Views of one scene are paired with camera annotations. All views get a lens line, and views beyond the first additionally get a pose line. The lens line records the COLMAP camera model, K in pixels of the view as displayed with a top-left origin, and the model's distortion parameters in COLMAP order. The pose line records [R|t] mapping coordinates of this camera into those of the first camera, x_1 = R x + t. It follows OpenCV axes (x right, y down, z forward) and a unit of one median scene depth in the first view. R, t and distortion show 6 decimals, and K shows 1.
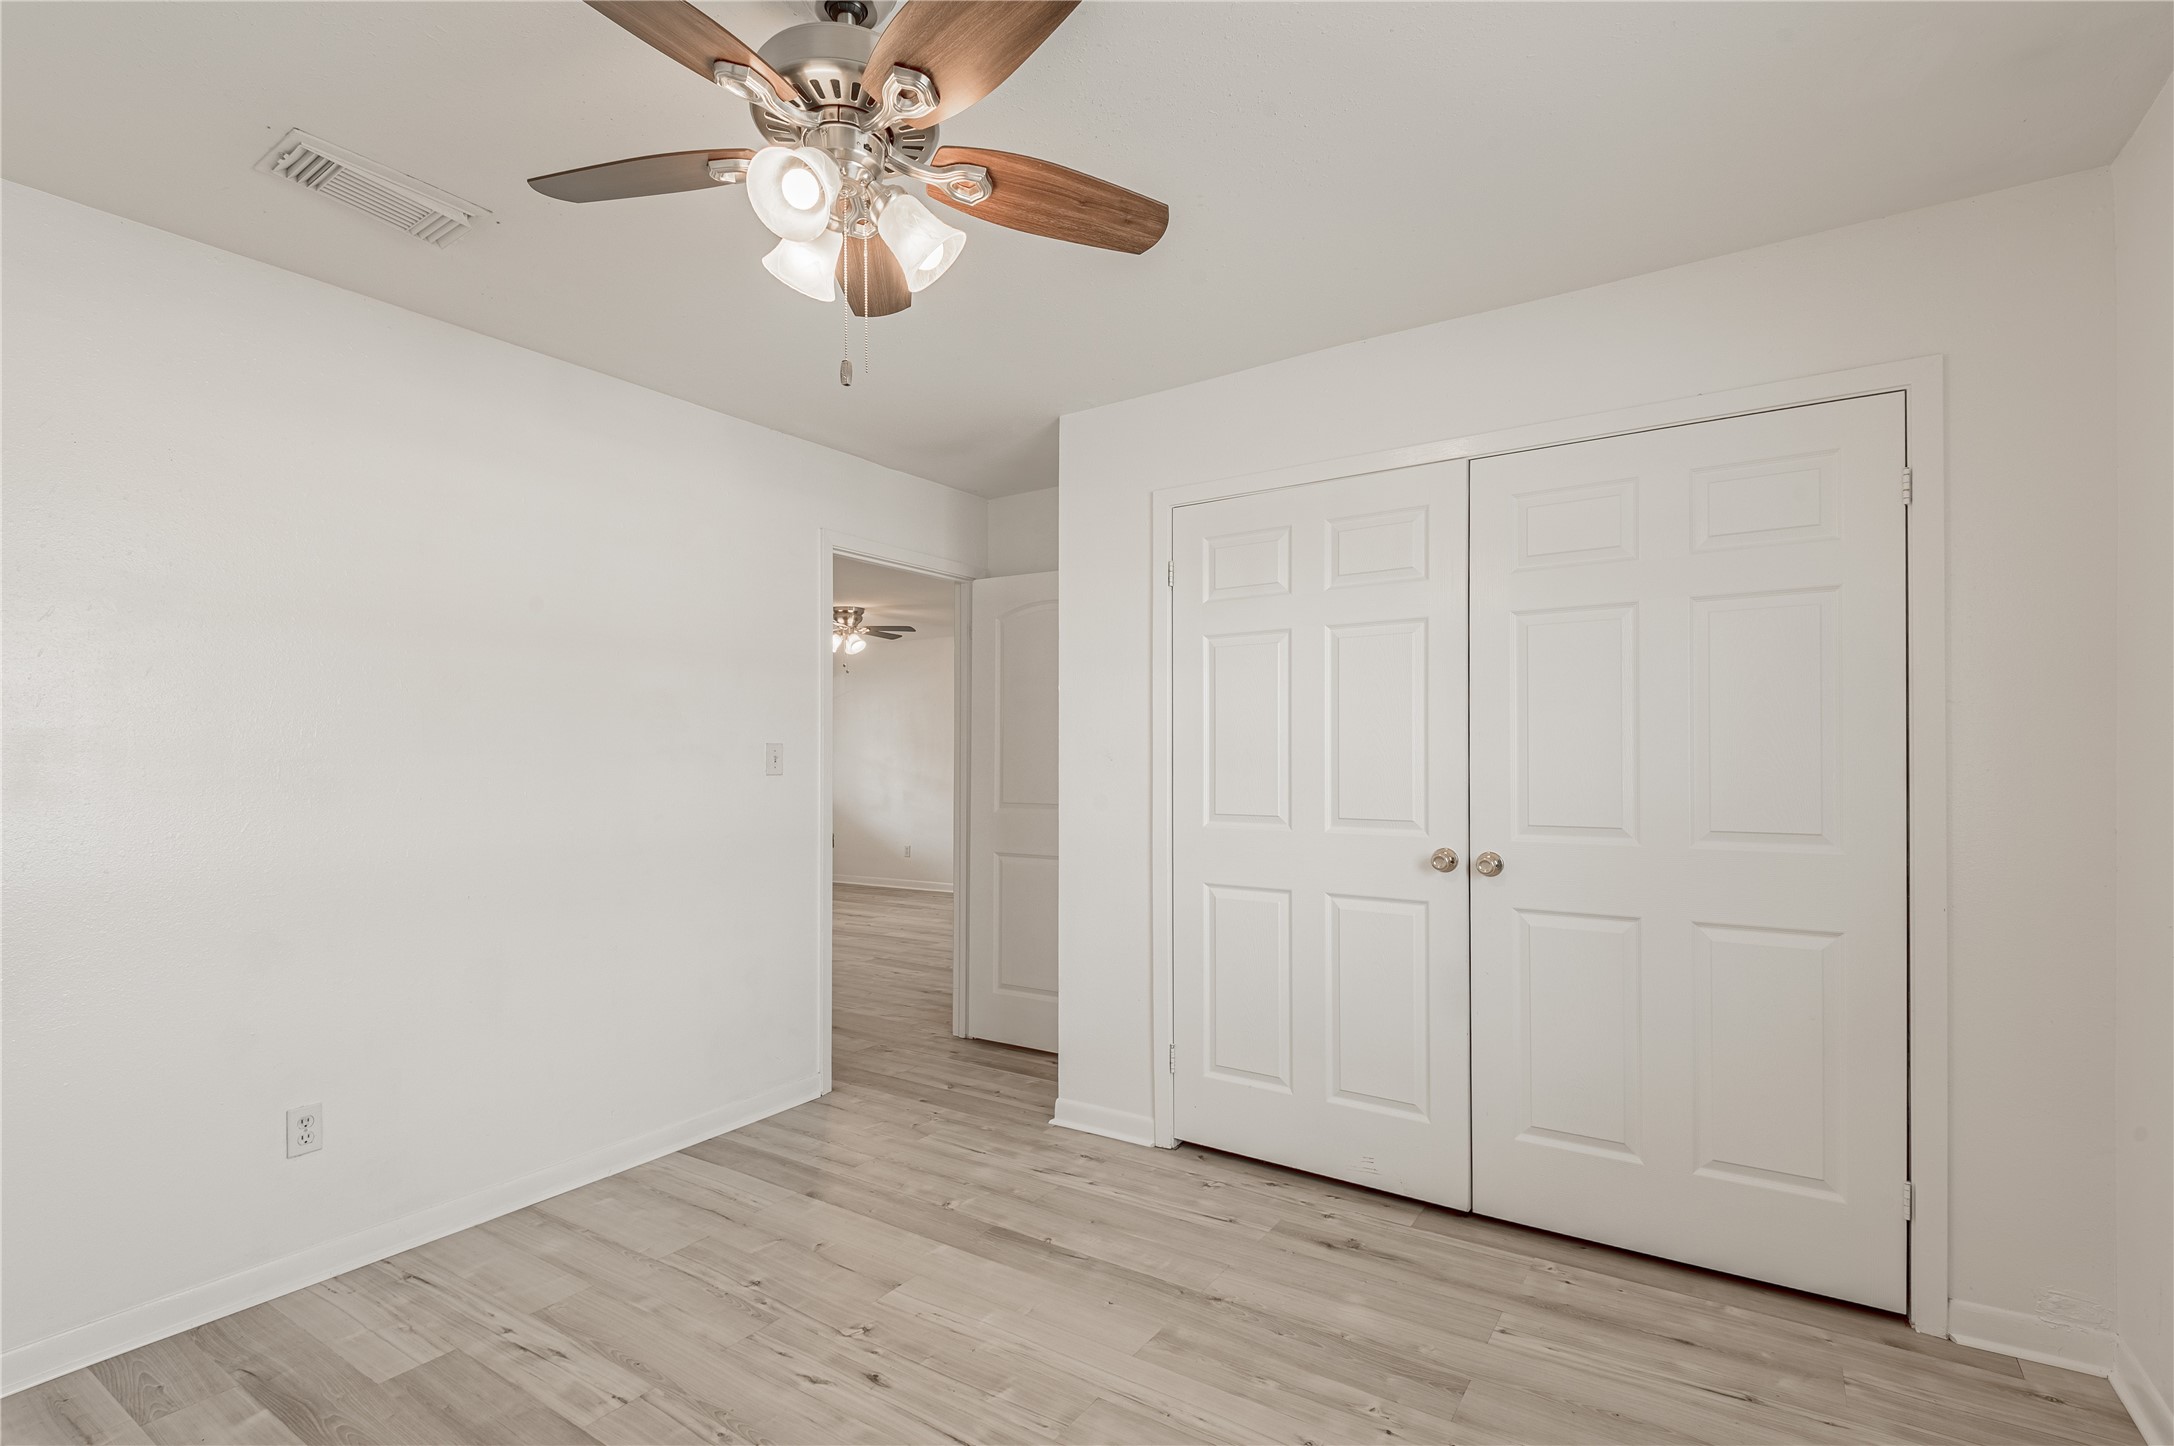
lens RADIAL K [[1017.7, 0, 1090.6], [0, 1017.7, 753.9], [0, 0, 1]] dist [0.034676, -0.025473]
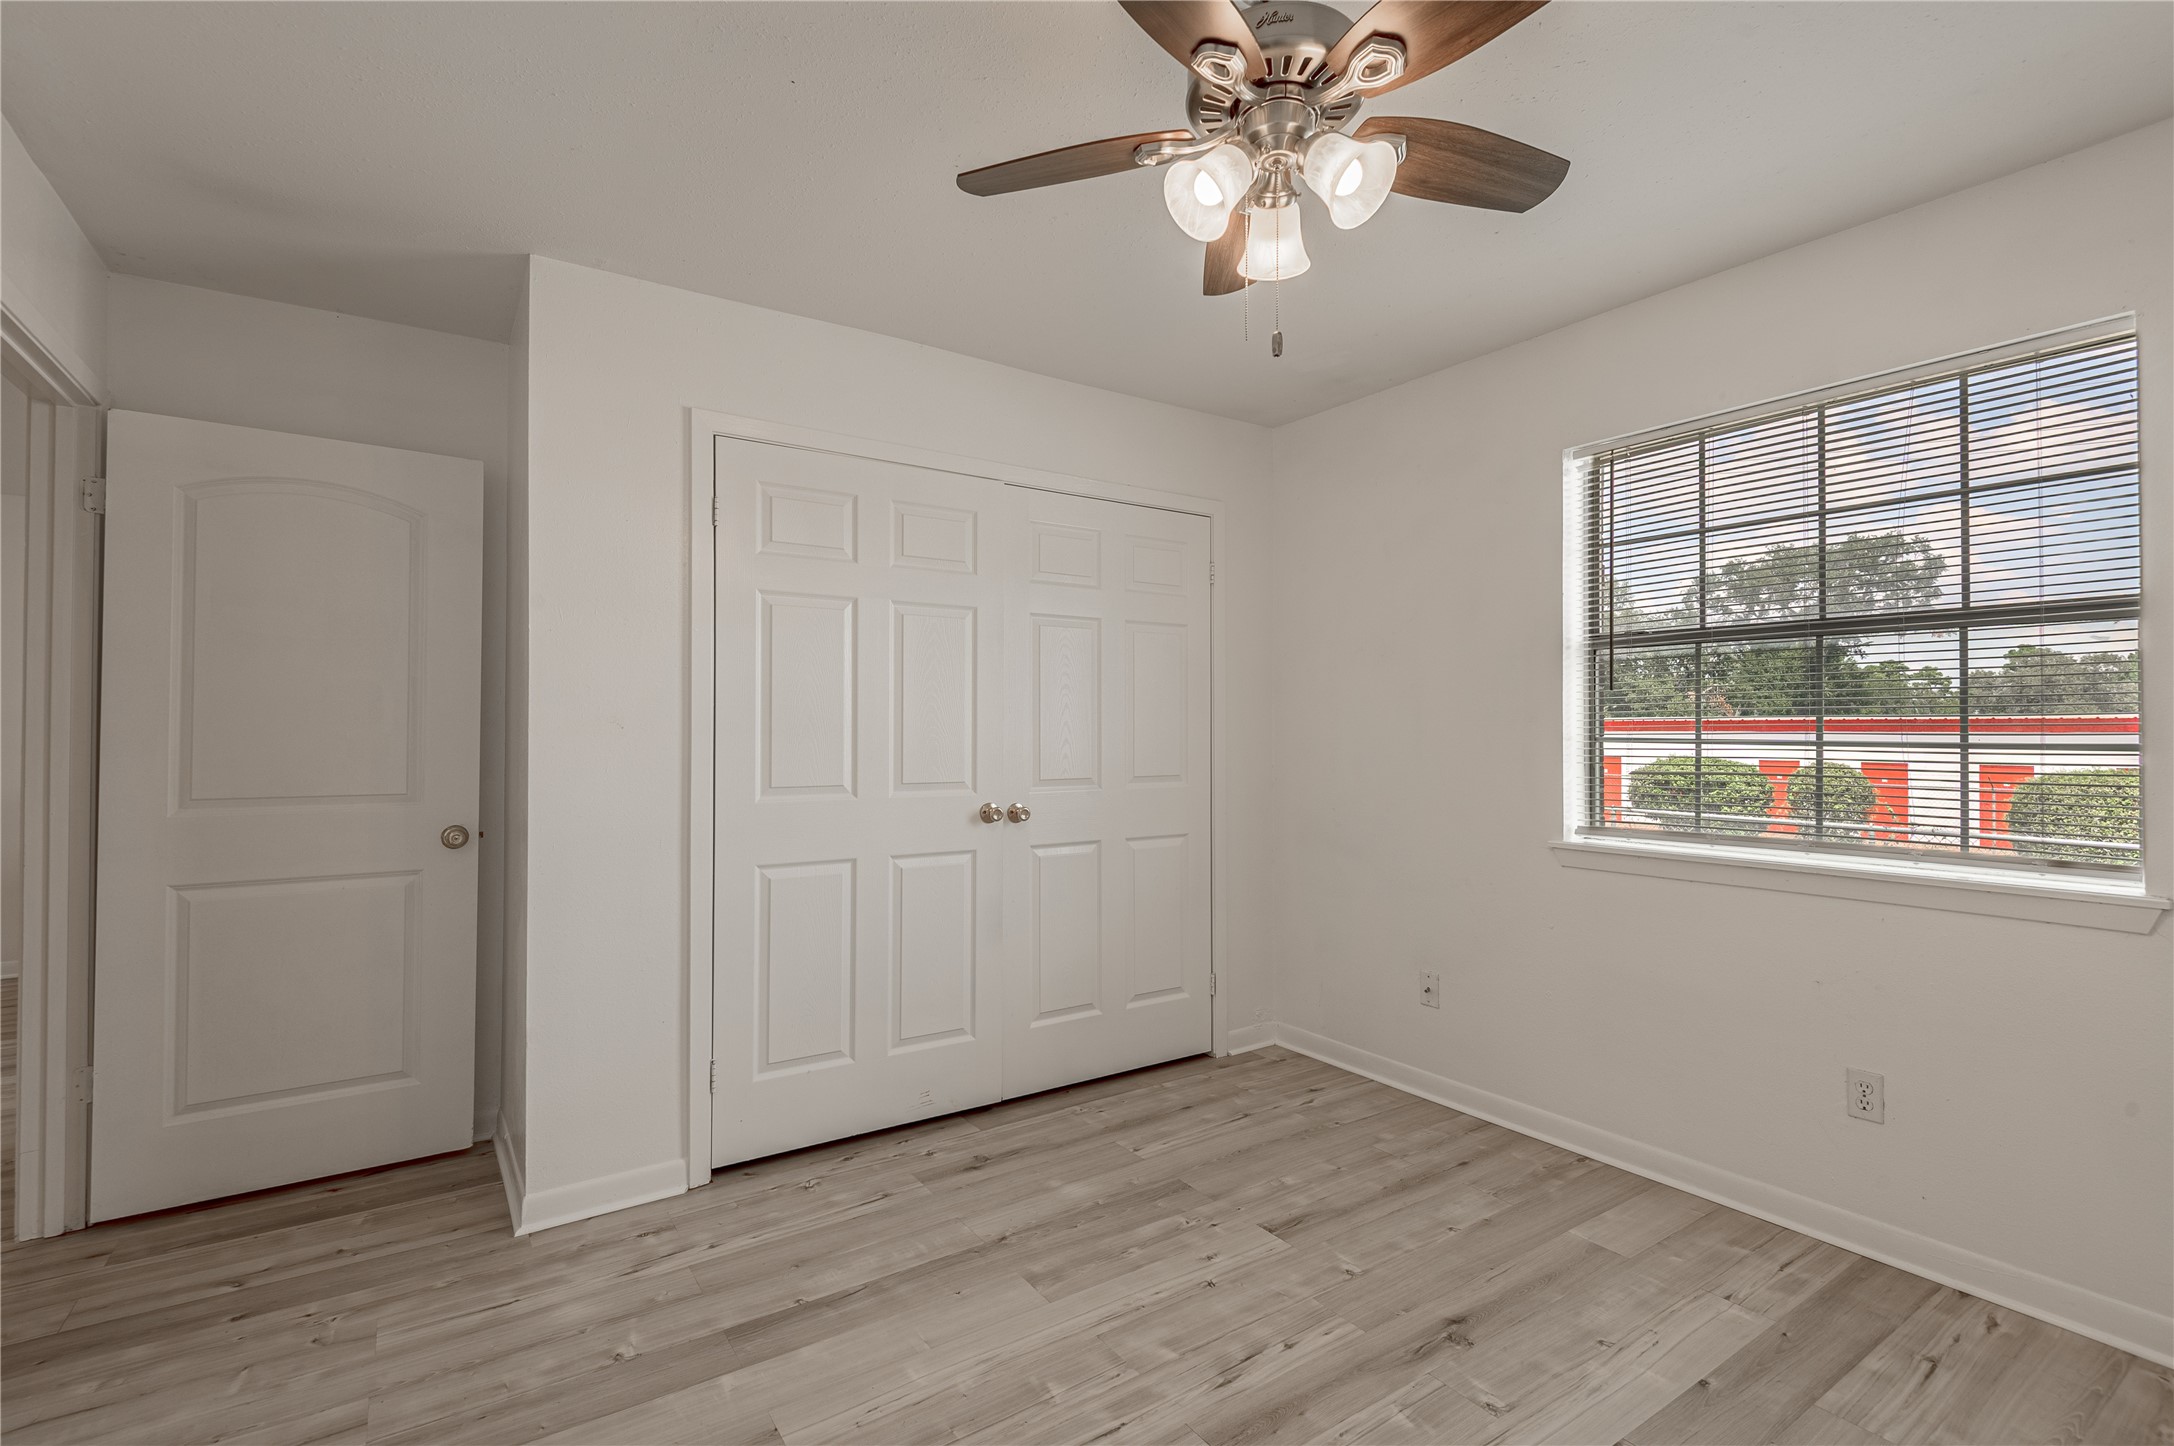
lens RADIAL K [[1021.0, 0, 1087.0], [0, 1021.0, 723.0], [0, 0, 1]] dist [0.038668, -0.024323]
pose [[0.367555, 0.006867, 0.929976, -0.900992], [-0.005541, 0.999971, -0.005194, 0.005966], [-0.929985, -0.003244, 0.367583, 0.573798]]
